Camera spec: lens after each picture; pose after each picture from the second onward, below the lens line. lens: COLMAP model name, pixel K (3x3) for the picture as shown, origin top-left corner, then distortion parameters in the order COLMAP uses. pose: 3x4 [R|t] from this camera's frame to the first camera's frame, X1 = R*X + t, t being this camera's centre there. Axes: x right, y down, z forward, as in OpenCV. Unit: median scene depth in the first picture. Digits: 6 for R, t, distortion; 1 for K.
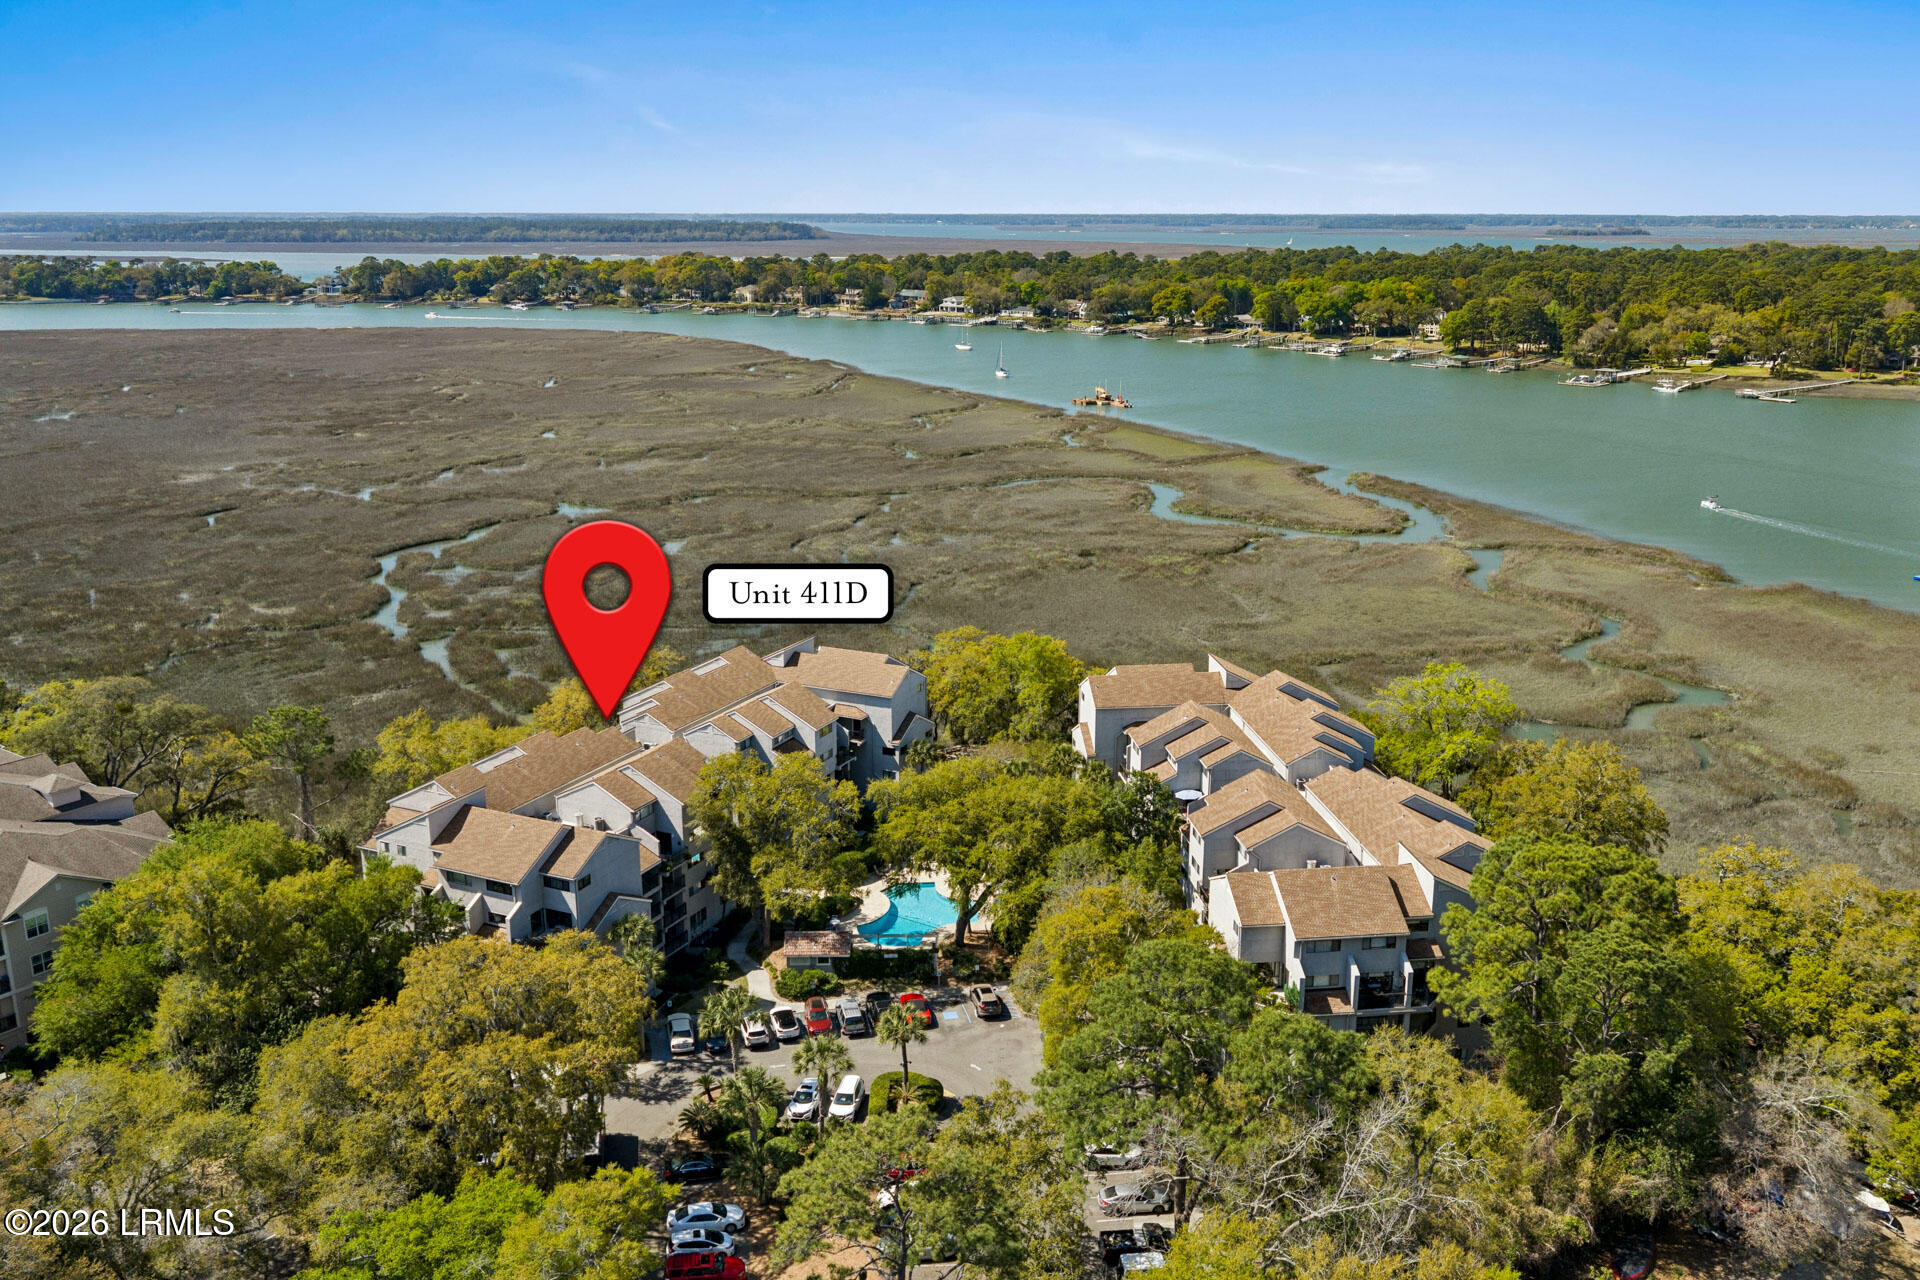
lens RADIAL K [[1666.8, 0, 961.8], [0, 1666.8, 603.7], [0, 0, 1]] dist [0.013412, -0.016689]
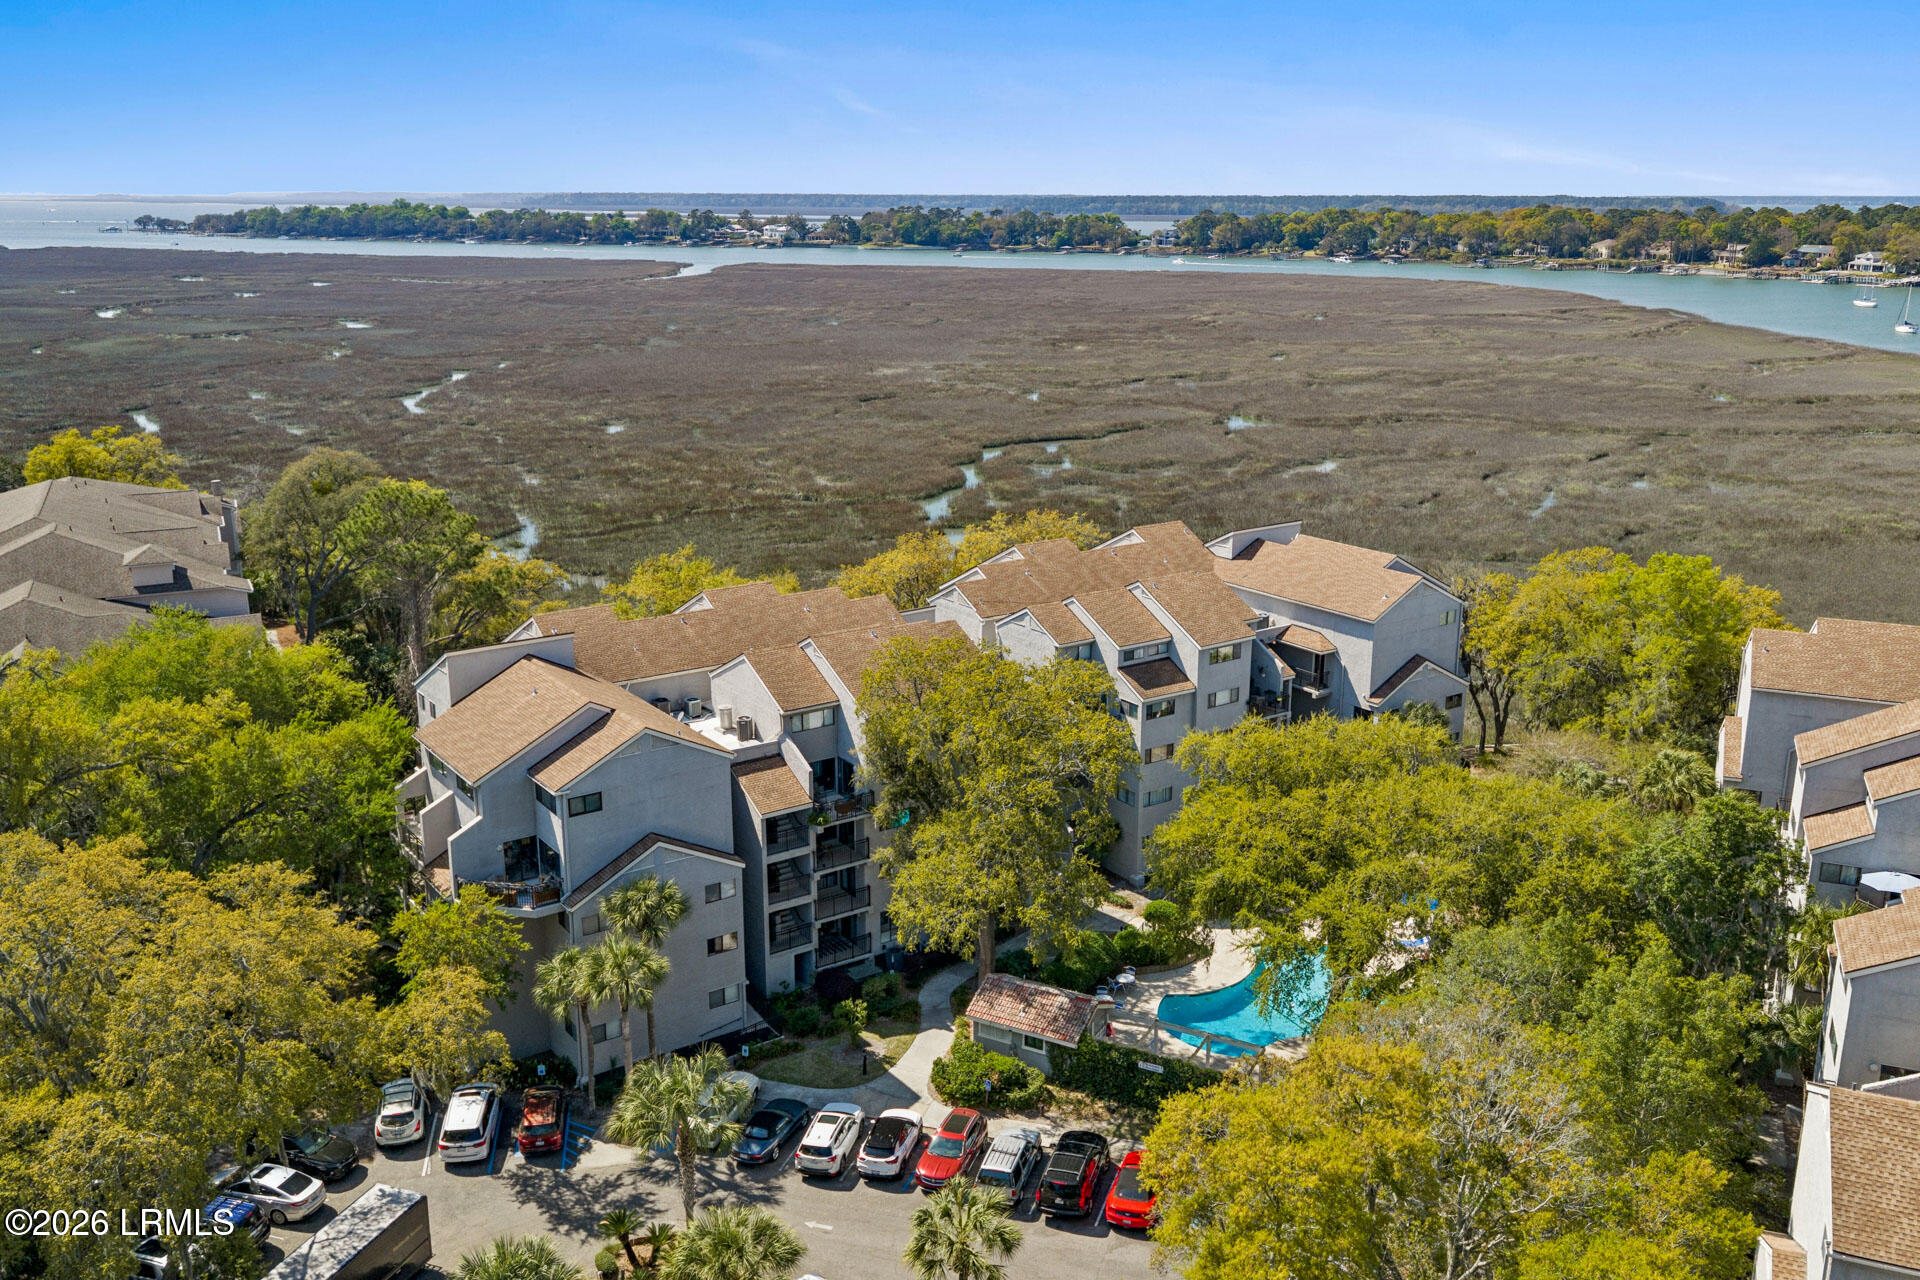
lens RADIAL K [[1666.8, 0, 961.8], [0, 1666.8, 603.7], [0, 0, 1]] dist [0.013412, -0.016689]
pose [[0.865827, 0.121185, -0.485446, 0.027311], [-0.122700, 0.992026, 0.028801, 0.012192], [0.485066, 0.034627, 0.873792, 0.101842]]
